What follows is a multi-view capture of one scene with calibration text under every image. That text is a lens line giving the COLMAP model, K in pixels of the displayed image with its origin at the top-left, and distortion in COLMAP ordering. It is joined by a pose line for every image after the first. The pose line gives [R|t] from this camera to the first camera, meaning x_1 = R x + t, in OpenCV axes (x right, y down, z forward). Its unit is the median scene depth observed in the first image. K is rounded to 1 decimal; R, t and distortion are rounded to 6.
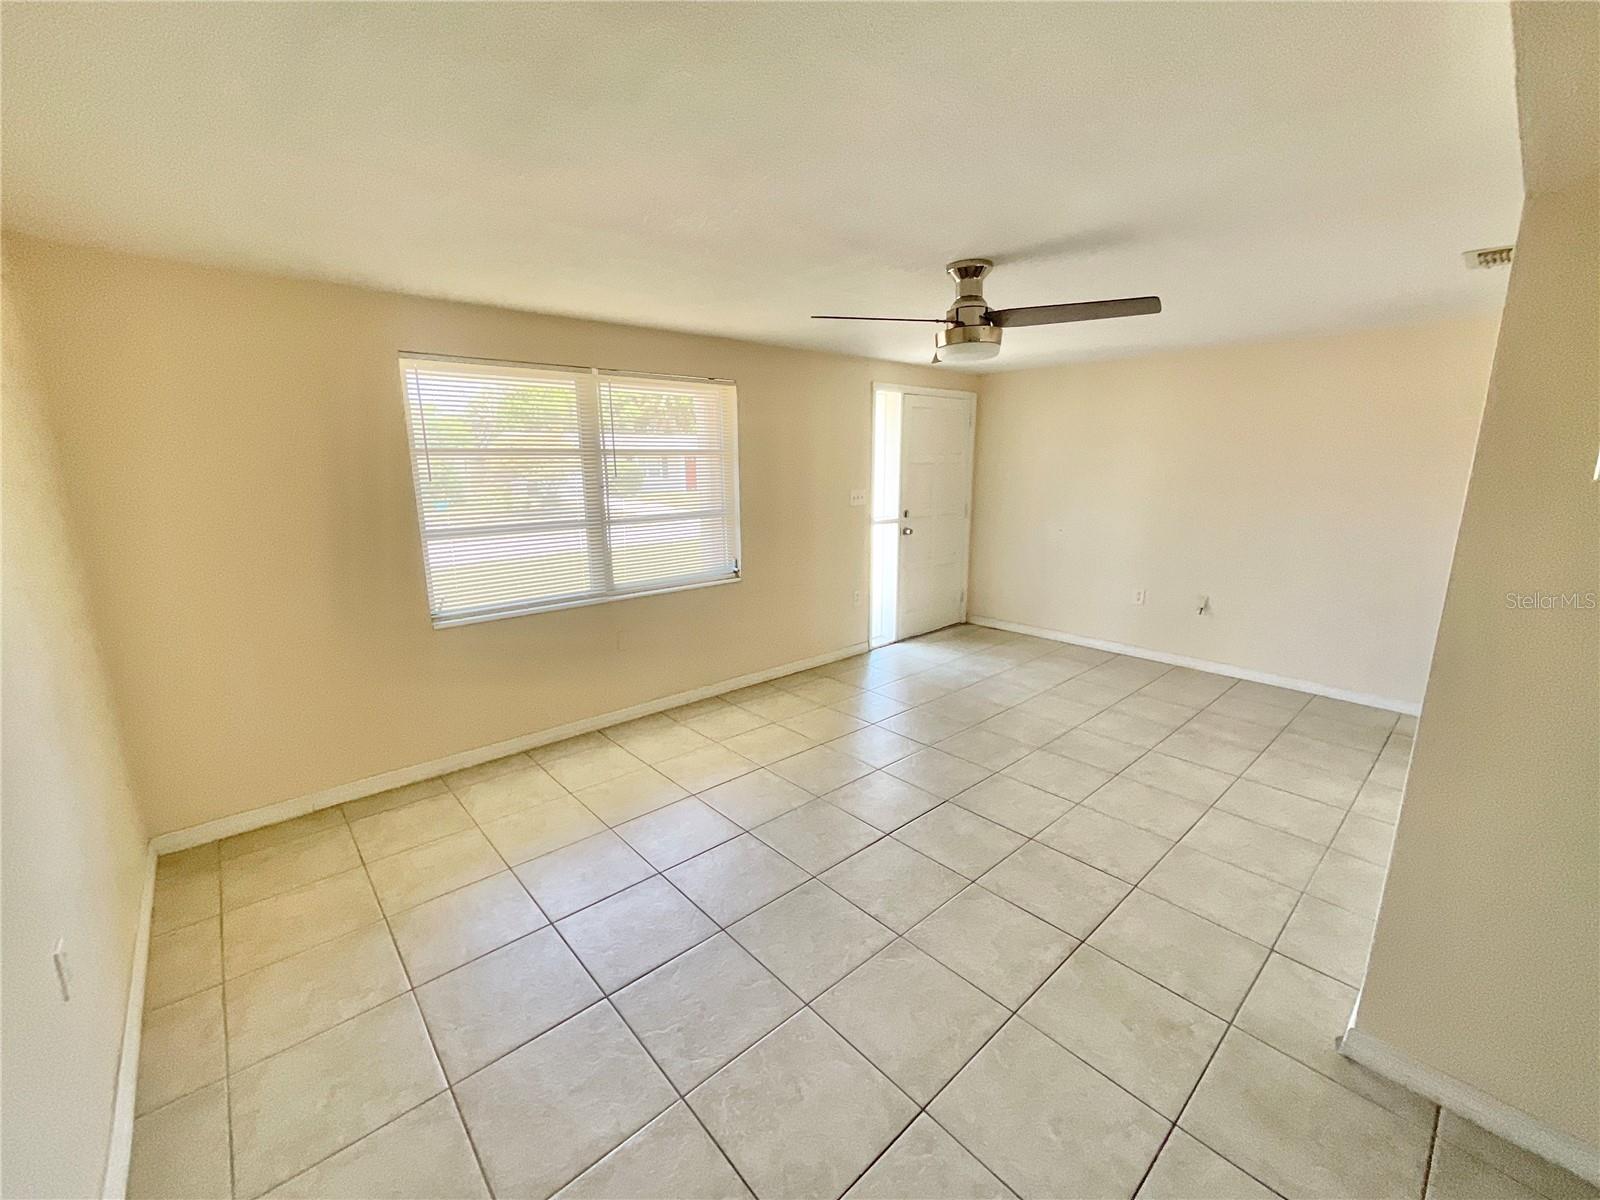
lens RADIAL K [[652.4, 0, 800.4], [0, 652.4, 597.7], [0, 0, 1]] dist [0.000671, 0.000243]
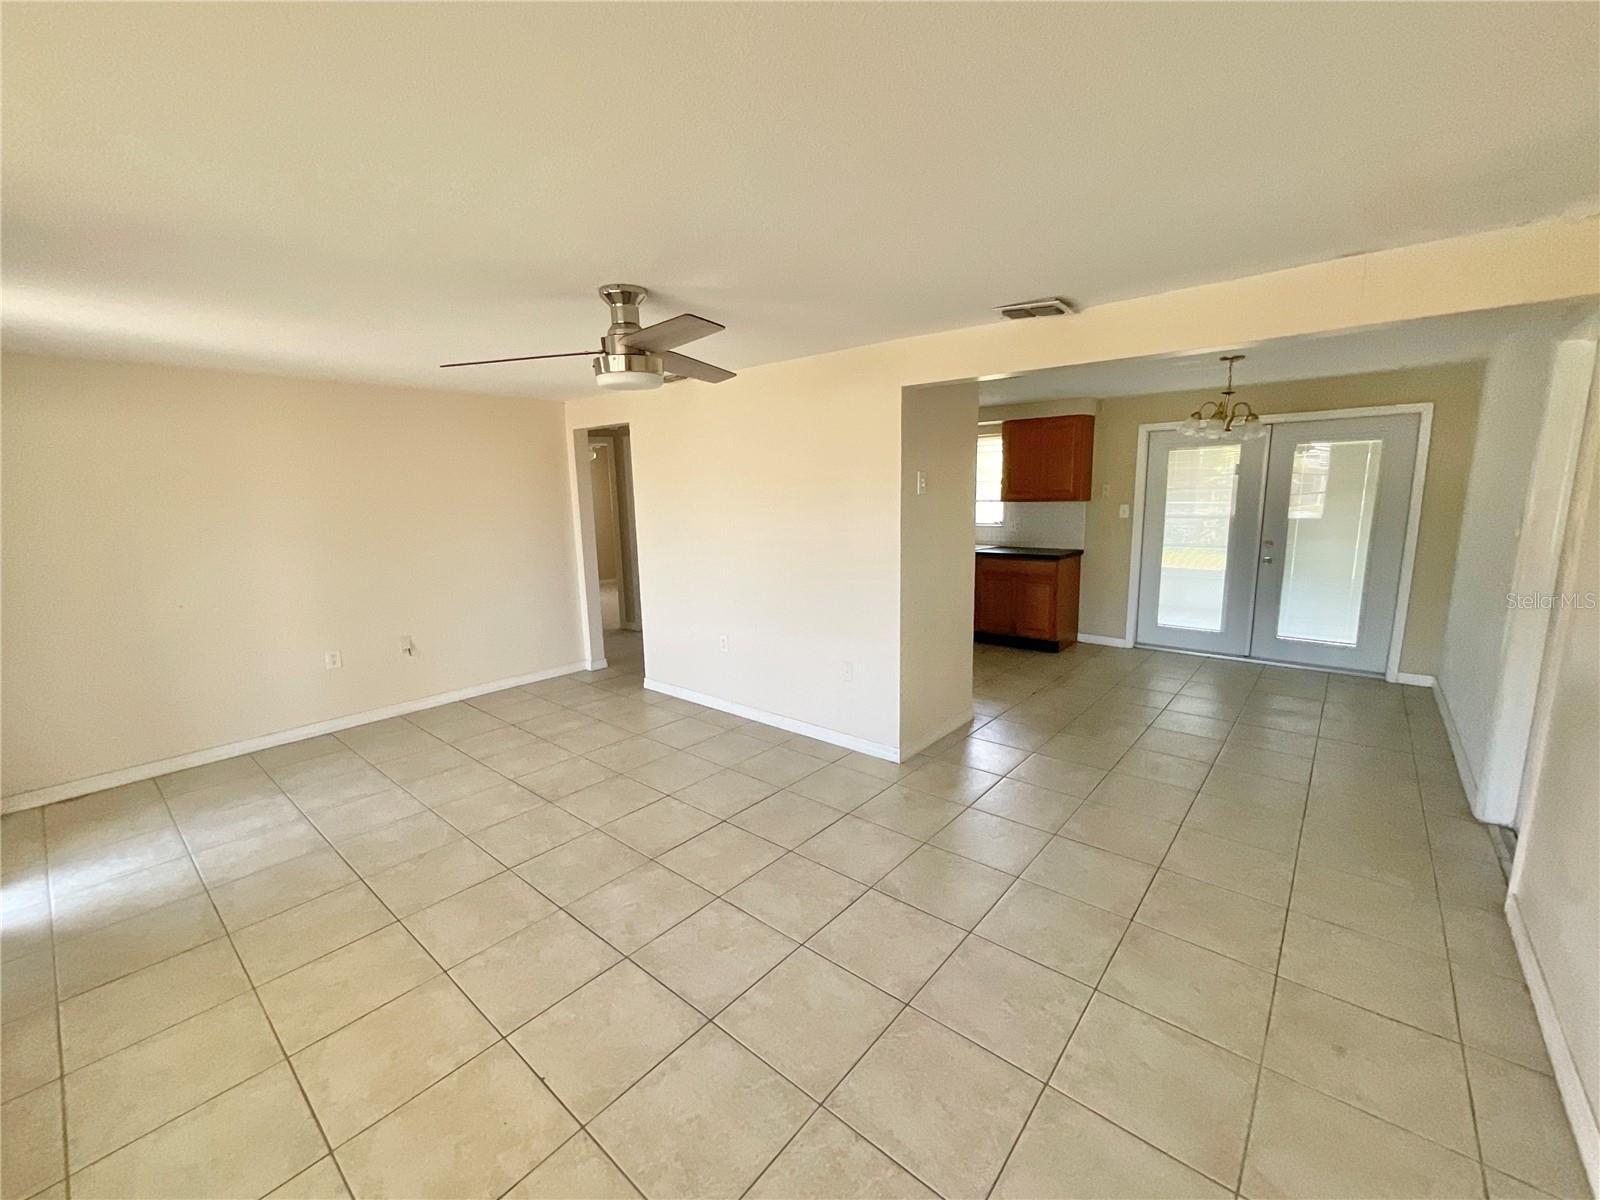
lens RADIAL K [[652.4, 0, 800.6], [0, 652.4, 600.2], [0, 0, 1]] dist [0.000671, 0.000243]
pose [[-0.132476, -0.160484, 0.978108, -0.459037], [0.226648, 0.955756, 0.187514, -0.116781], [-0.964925, 0.246527, -0.090242, 0.560214]]
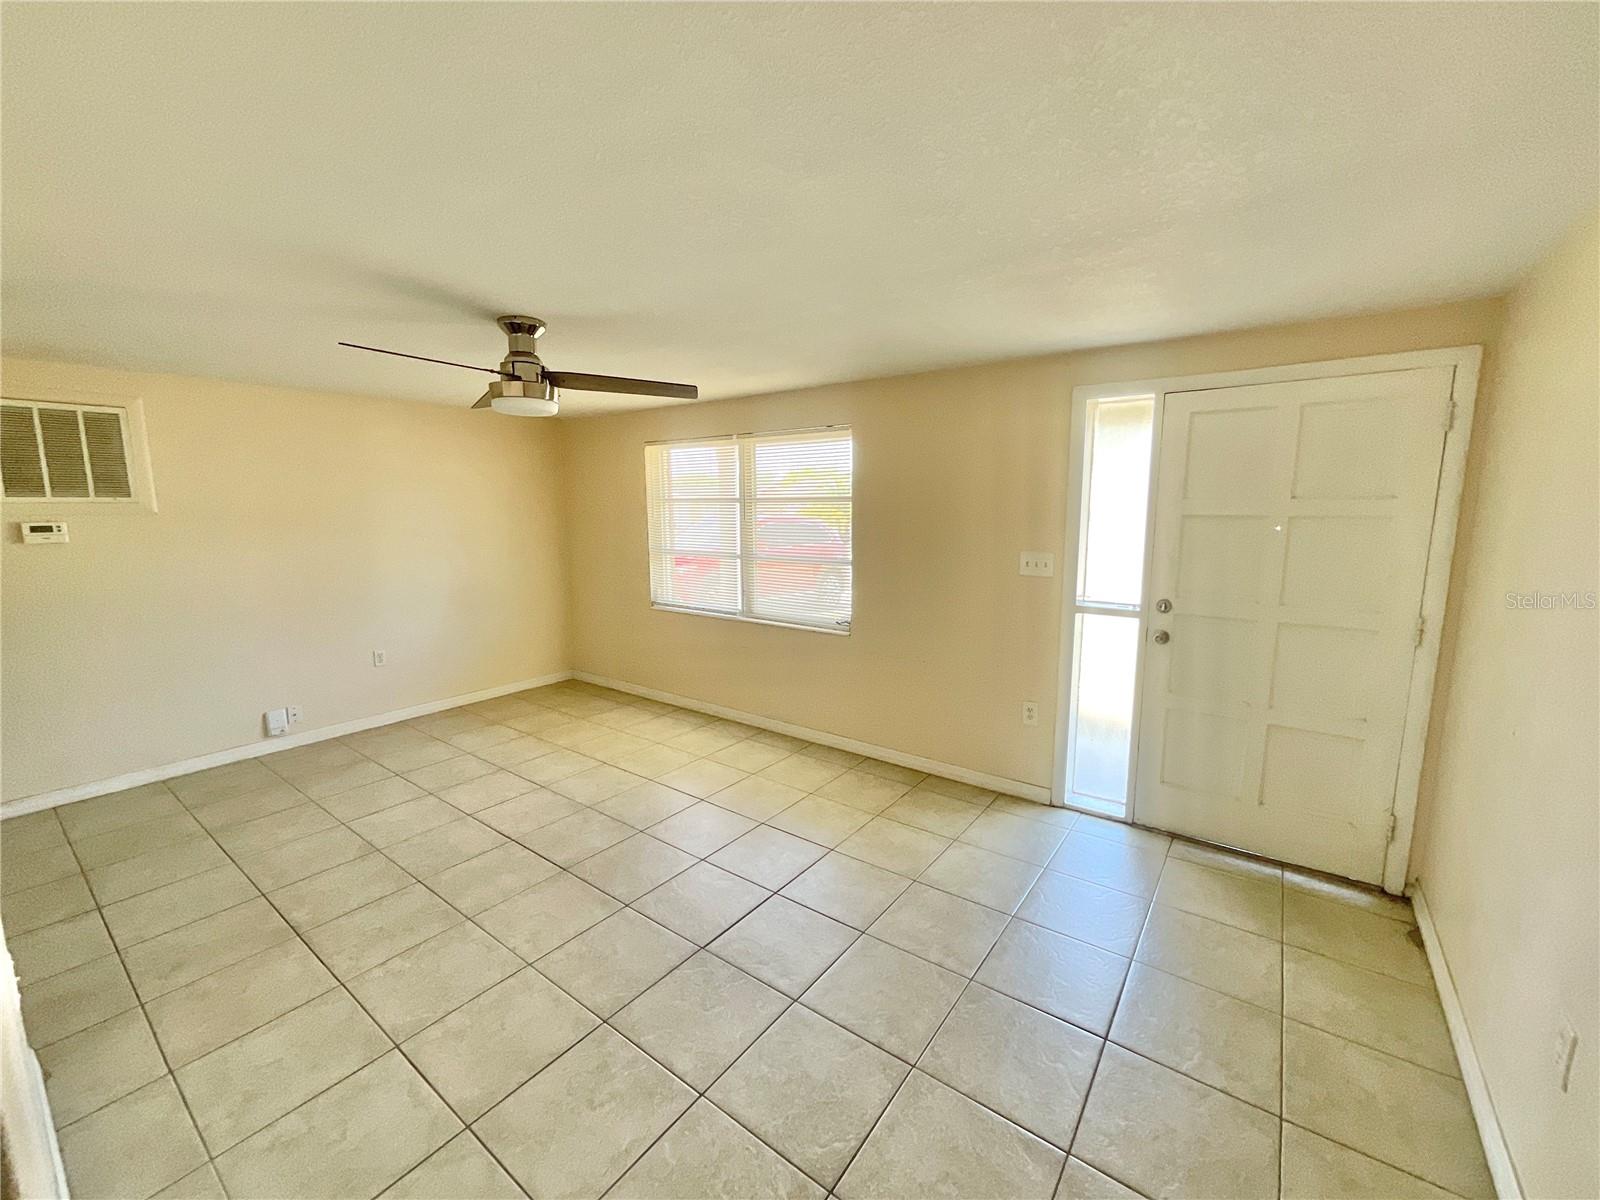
lens RADIAL K [[652.4, 0, 803.3], [0, 652.4, 597.1], [0, 0, 1]] dist [0.000671, 0.000243]
pose [[0.202018, 0.147037, -0.968281, 0.814552], [-0.201816, 0.973697, 0.105754, -0.170448], [0.958363, 0.174050, 0.226379, 0.744134]]
